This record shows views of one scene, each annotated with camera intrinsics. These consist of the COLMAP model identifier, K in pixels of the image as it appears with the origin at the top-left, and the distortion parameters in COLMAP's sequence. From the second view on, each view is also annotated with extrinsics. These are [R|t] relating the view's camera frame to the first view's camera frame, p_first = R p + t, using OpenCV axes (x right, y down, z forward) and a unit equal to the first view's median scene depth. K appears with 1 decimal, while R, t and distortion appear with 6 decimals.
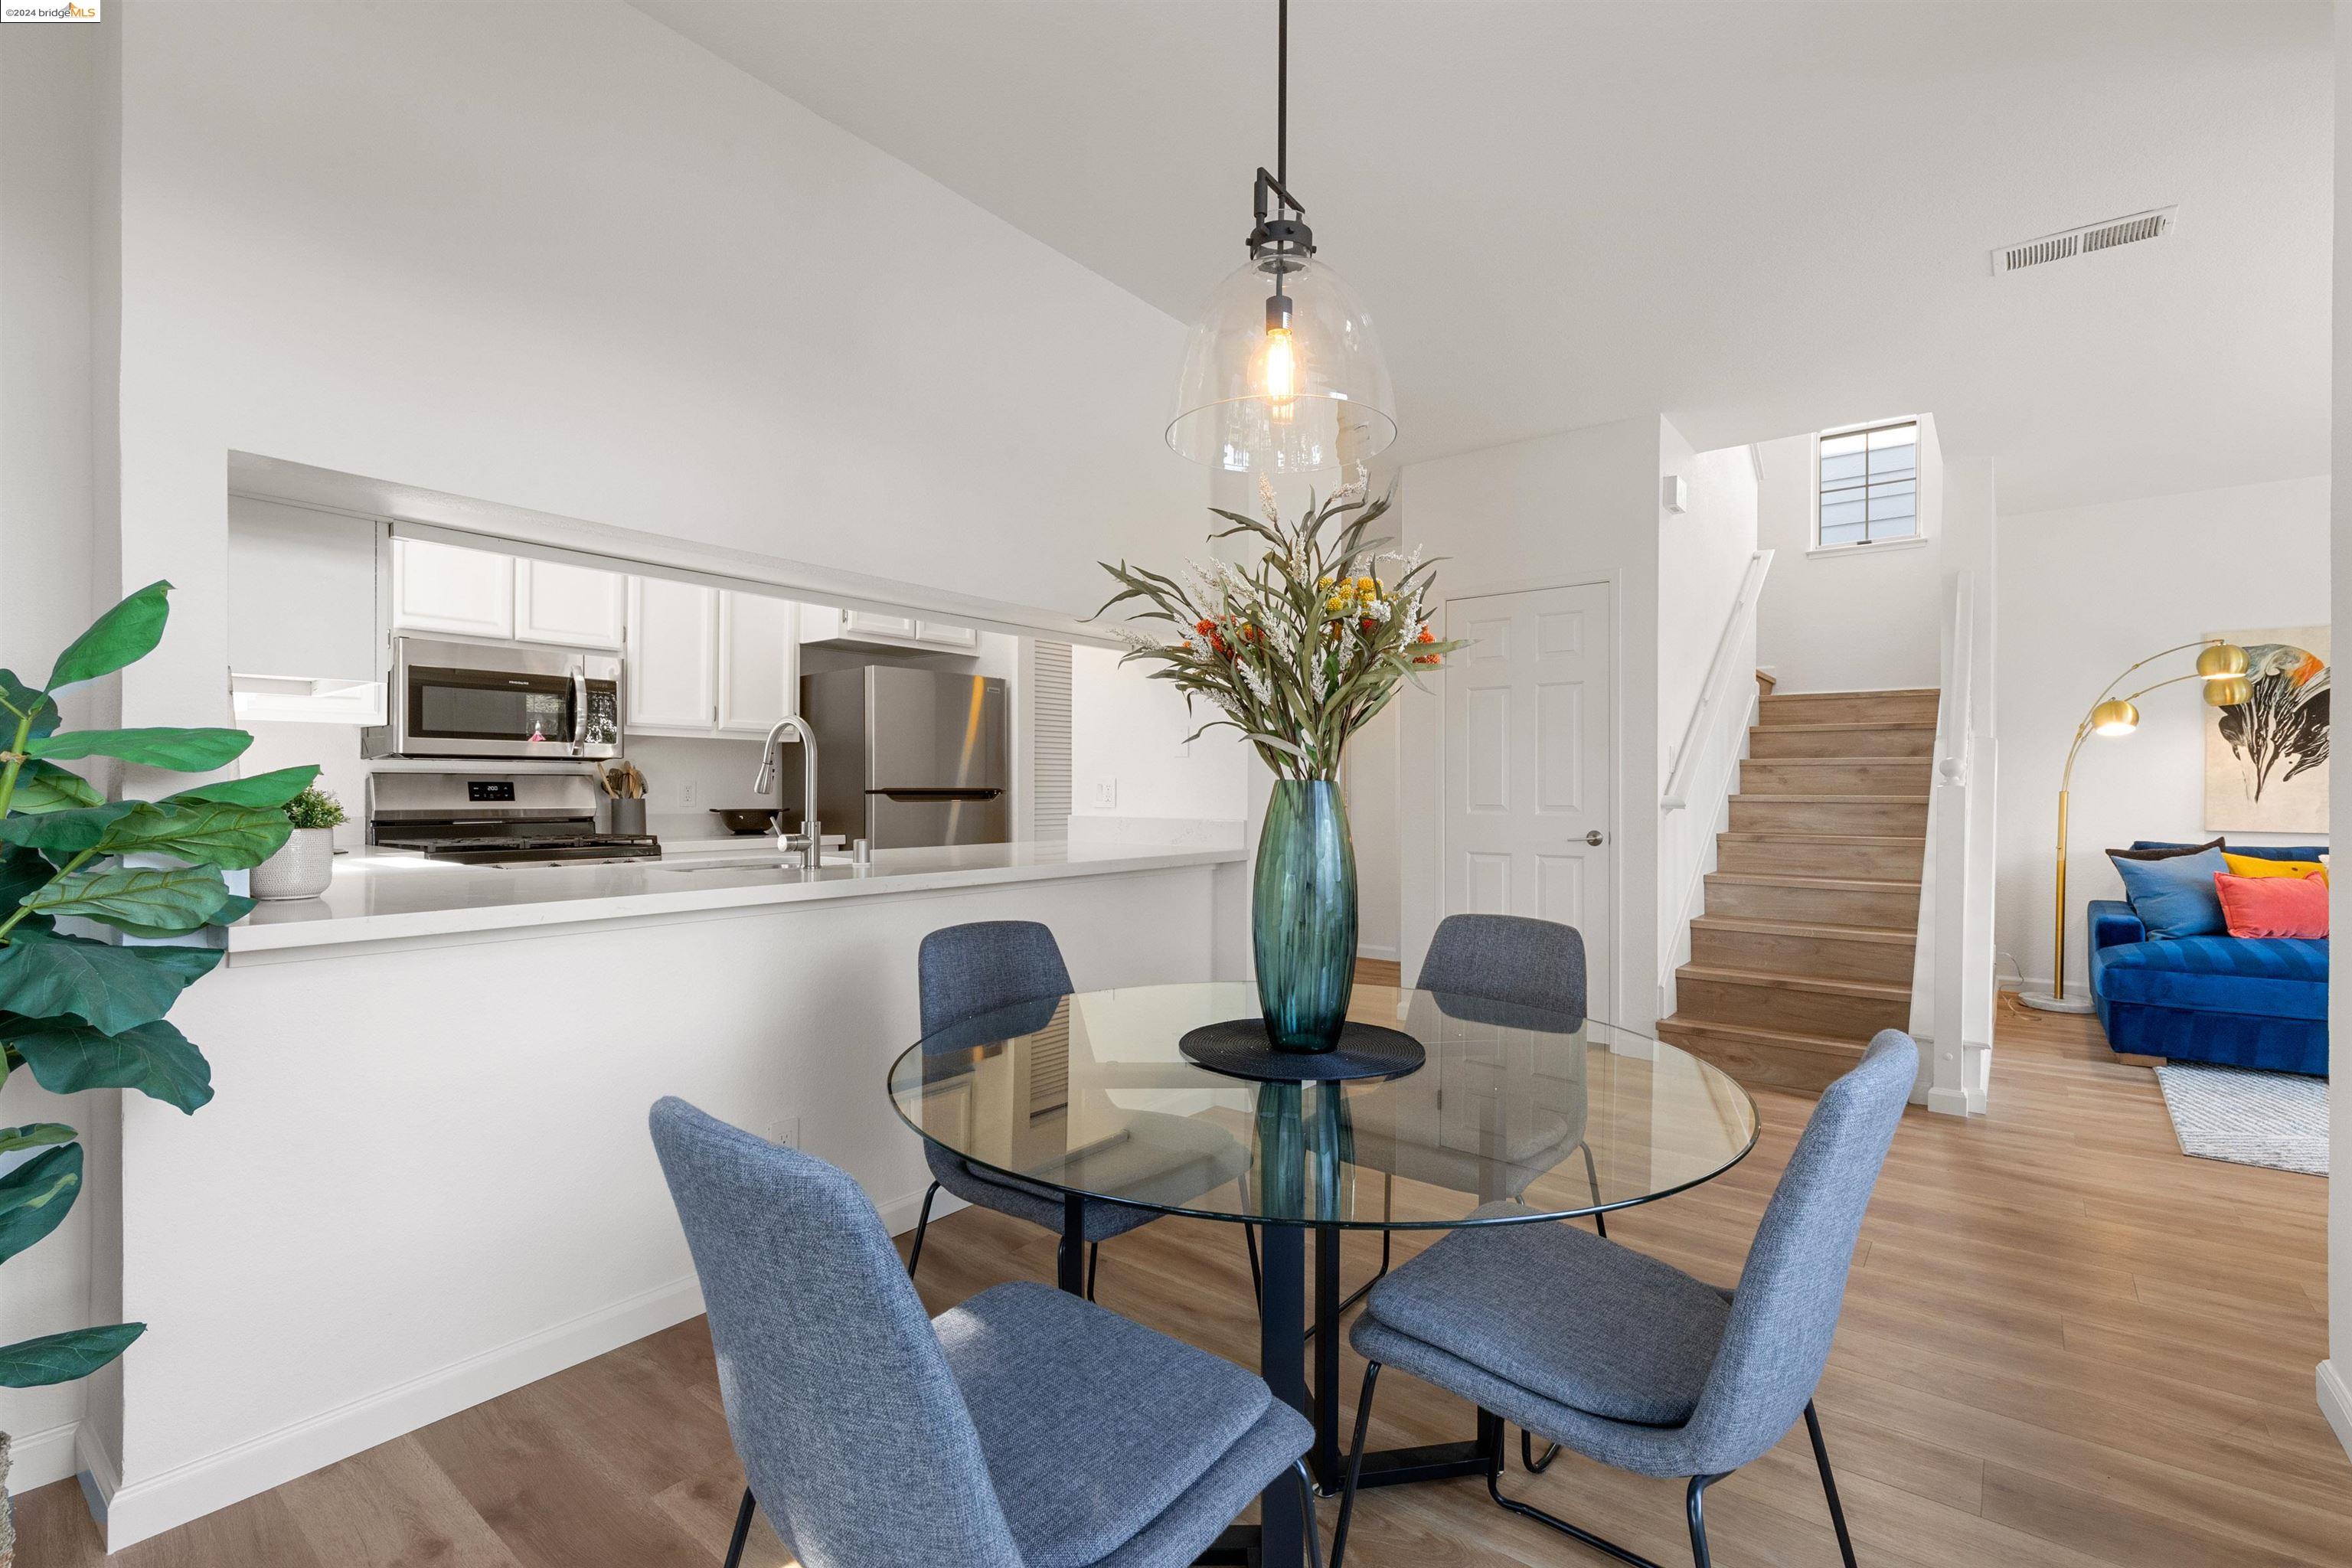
lens RADIAL K [[1065.3, 0, 1195.2], [0, 1065.3, 785.8], [0, 0, 1]] dist [0.009119, 0.000434]
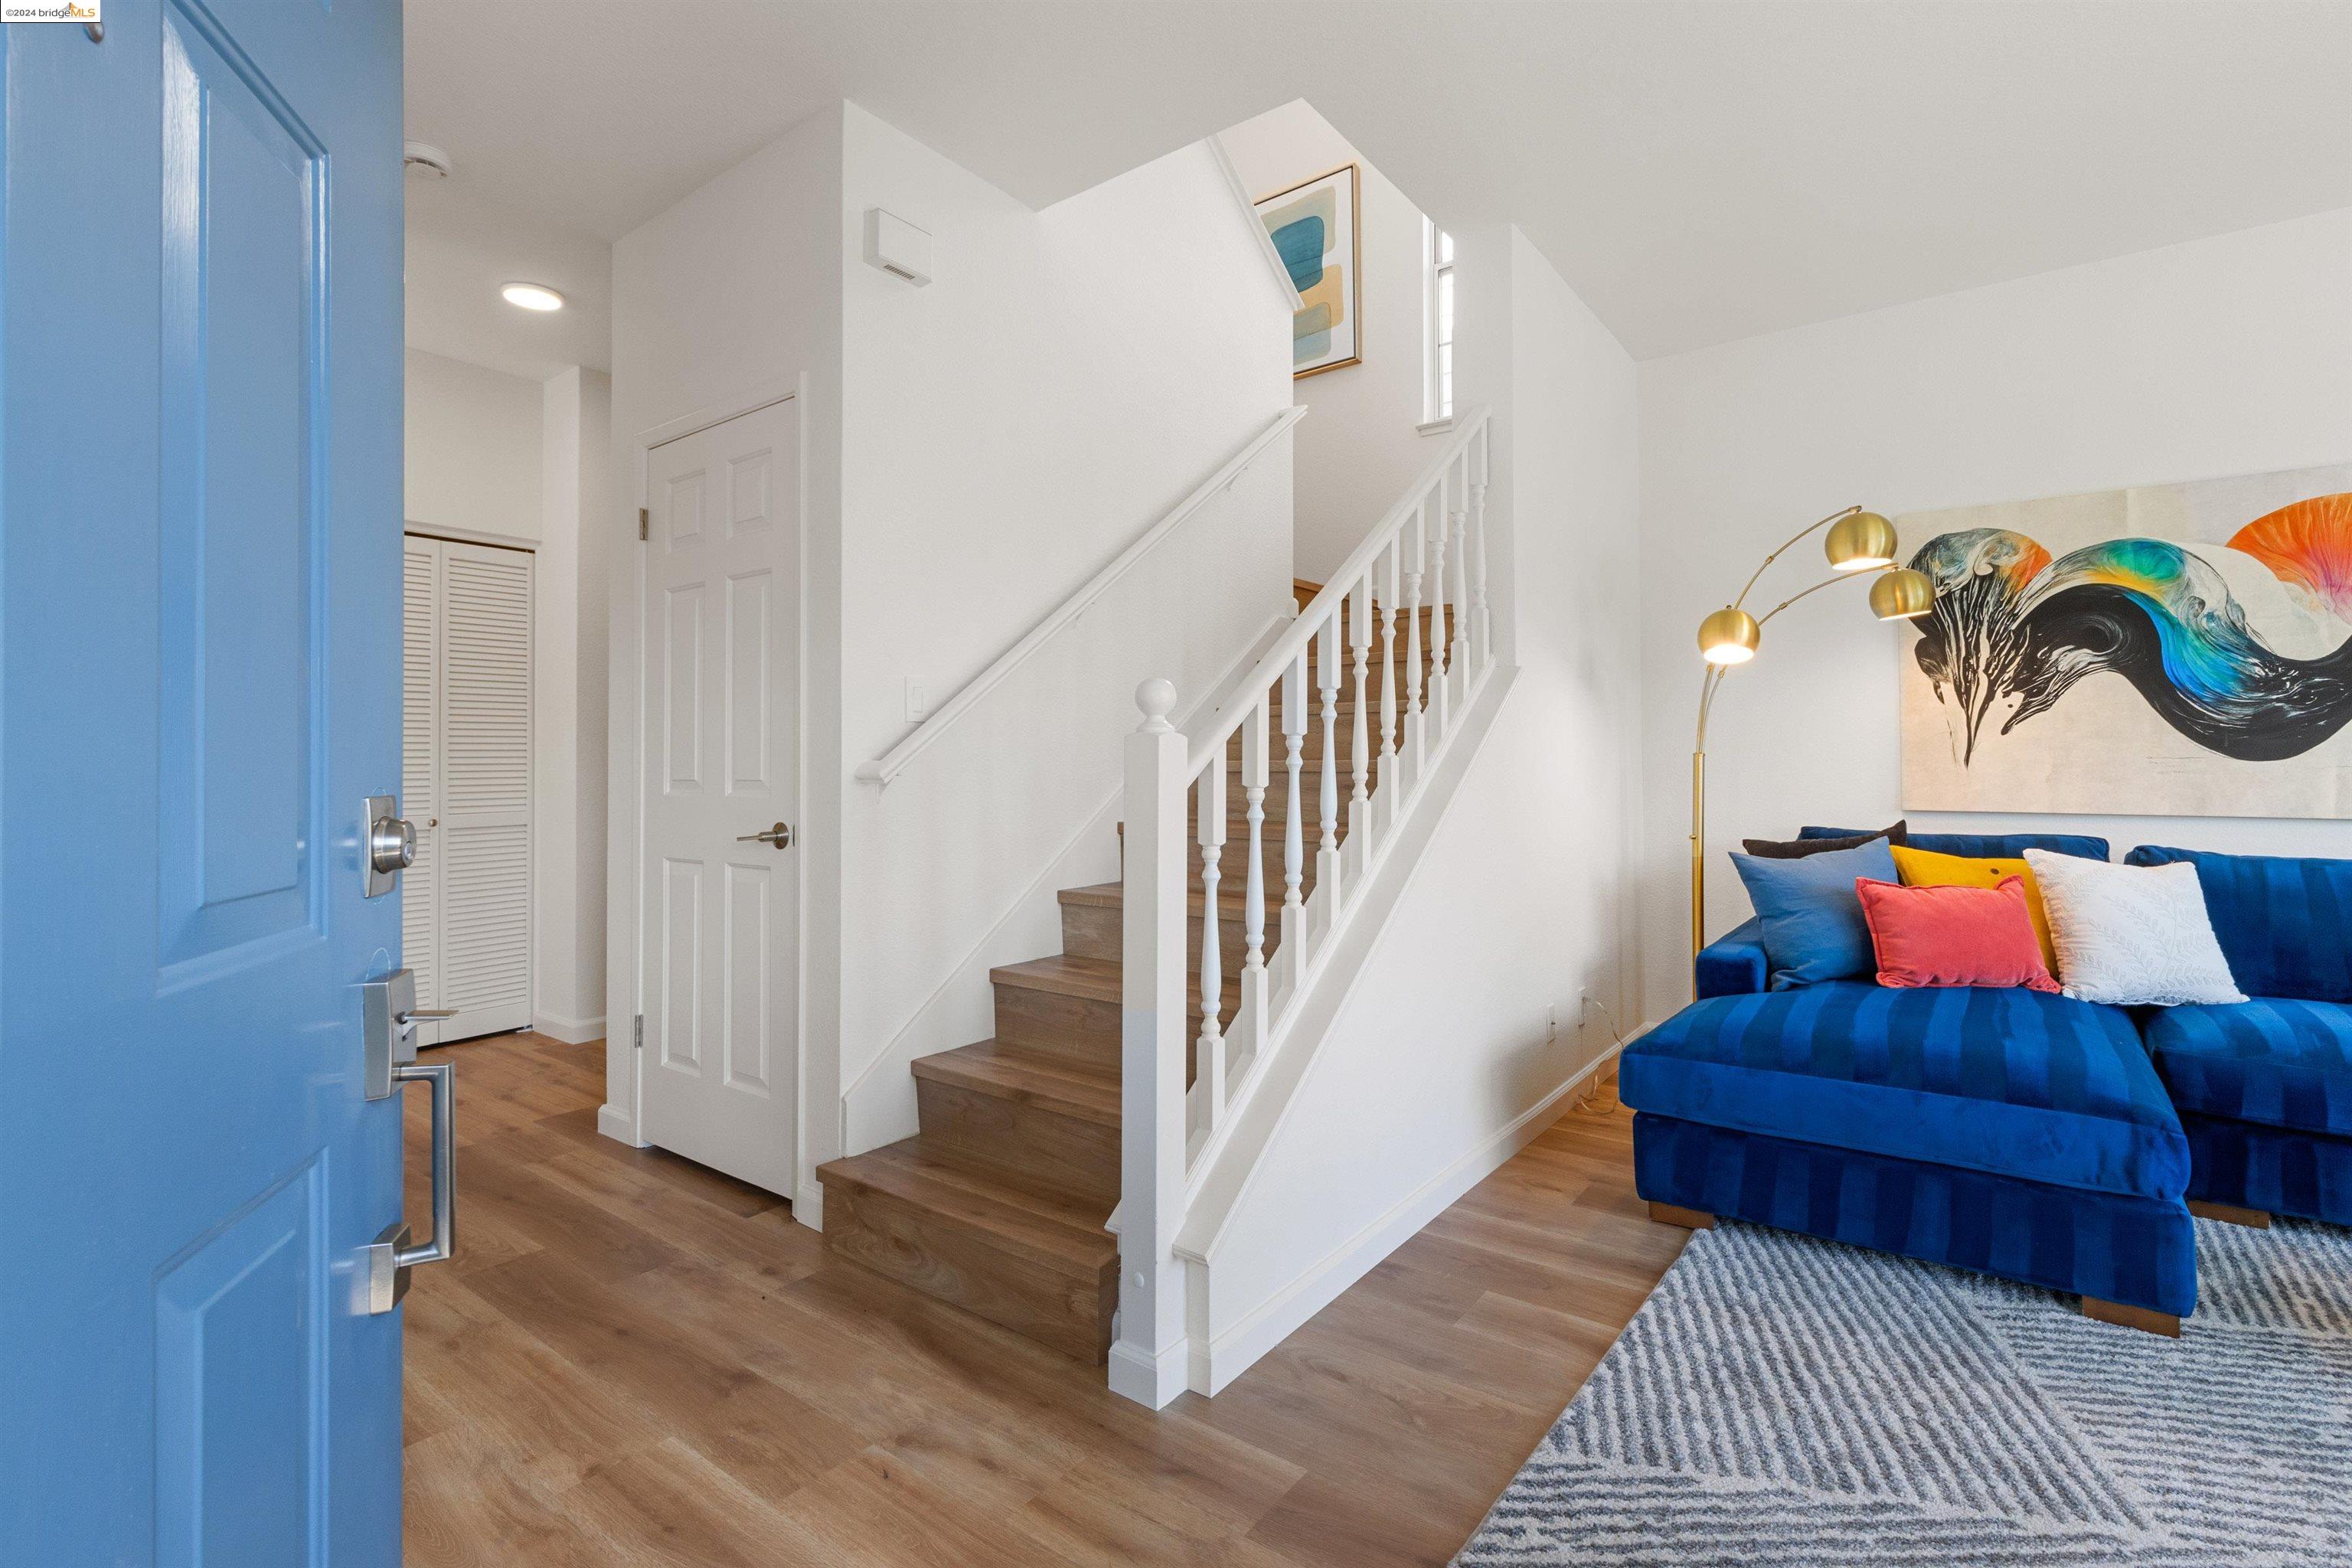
lens RADIAL K [[1065.3, 0, 1201.1], [0, 1065.3, 742.7], [0, 0, 1]] dist [0.009119, 0.000434]
pose [[0.999833, -0.007073, 0.016842, 0.511357], [0.007405, 0.999778, -0.019719, 0.010130], [-0.016699, 0.019841, 0.999664, 0.352908]]
